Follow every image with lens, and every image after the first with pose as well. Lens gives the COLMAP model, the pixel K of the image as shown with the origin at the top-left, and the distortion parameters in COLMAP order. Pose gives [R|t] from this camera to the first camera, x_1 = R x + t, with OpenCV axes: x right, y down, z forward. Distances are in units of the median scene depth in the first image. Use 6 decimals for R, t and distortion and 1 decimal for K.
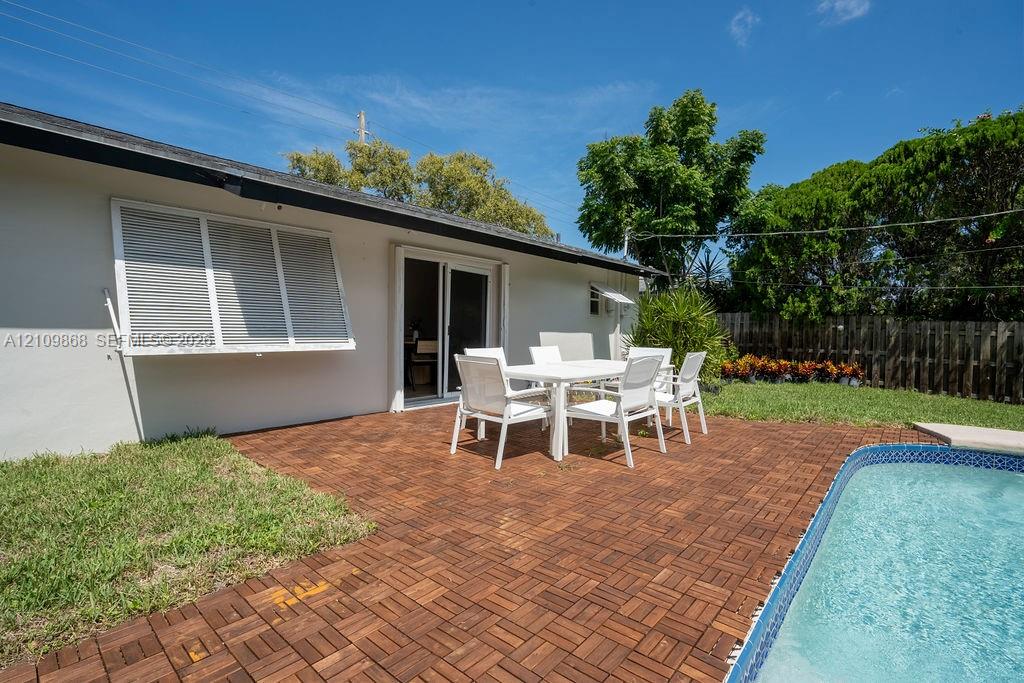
lens RADIAL K [[482.4, 0, 520.0], [0, 482.4, 344.9], [0, 0, 1]] dist [-0.014005, 0.013080]
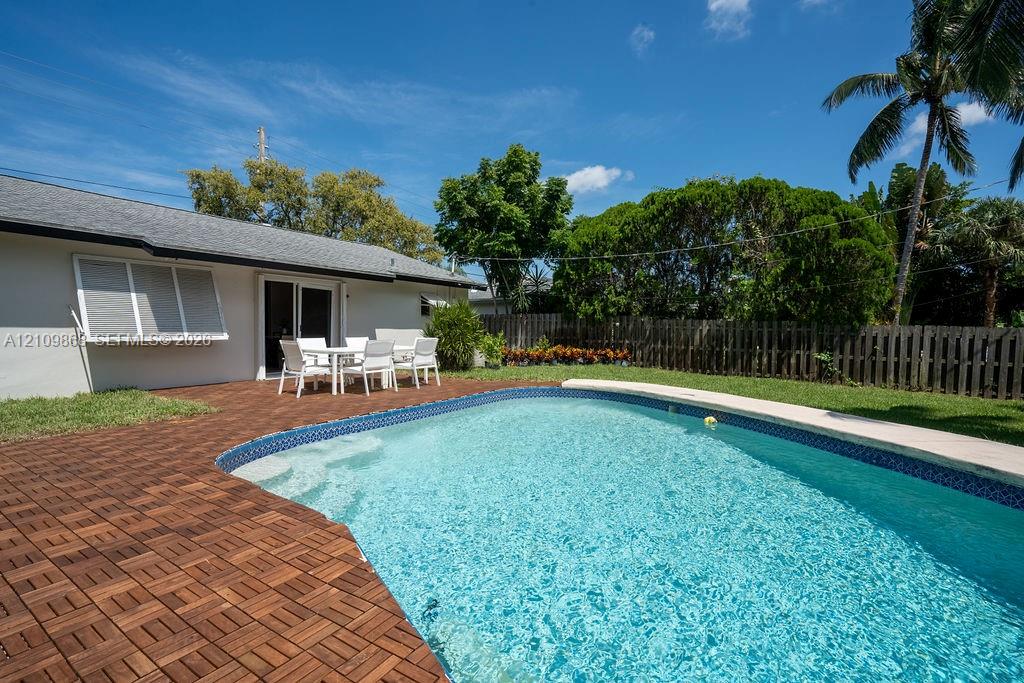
lens RADIAL K [[482.4, 0, 506.4], [0, 482.4, 347.0], [0, 0, 1]] dist [-0.014005, 0.013080]
pose [[0.992937, -0.012140, 0.118021, 0.198396], [0.011389, 0.999910, 0.007034, 0.017065], [-0.118096, -0.005640, 0.992986, -0.360015]]
